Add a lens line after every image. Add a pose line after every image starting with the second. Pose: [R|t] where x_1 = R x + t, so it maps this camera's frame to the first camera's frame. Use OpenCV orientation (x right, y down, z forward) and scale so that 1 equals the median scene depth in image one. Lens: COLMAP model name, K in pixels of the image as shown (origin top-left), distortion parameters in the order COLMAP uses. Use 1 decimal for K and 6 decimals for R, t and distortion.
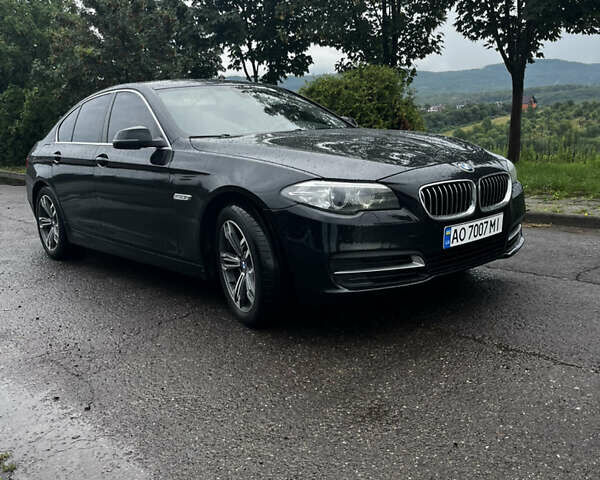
lens RADIAL K [[637.2, 0, 300.0], [0, 637.2, 240.0], [0, 0, 1]] dist [0.019180, 0.005143]
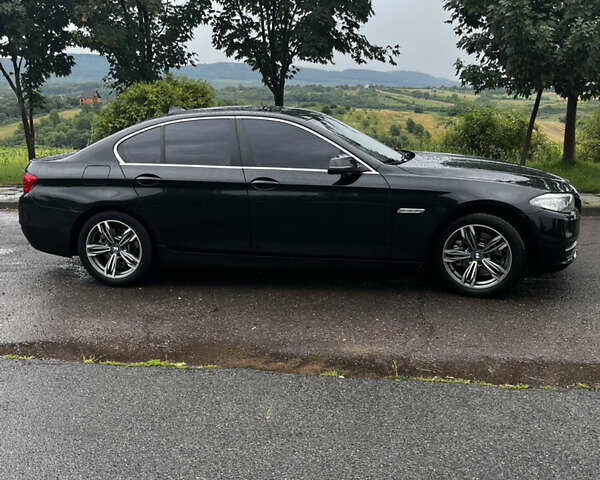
lens RADIAL K [[637.2, 0, 300.0], [0, 637.2, 240.0], [0, 0, 1]] dist [0.019180, 0.005143]
pose [[0.754061, -0.100405, 0.649085, -0.381301], [0.091315, 0.994675, 0.047779, -0.028695], [-0.650426, 0.023243, 0.759214, 0.051473]]
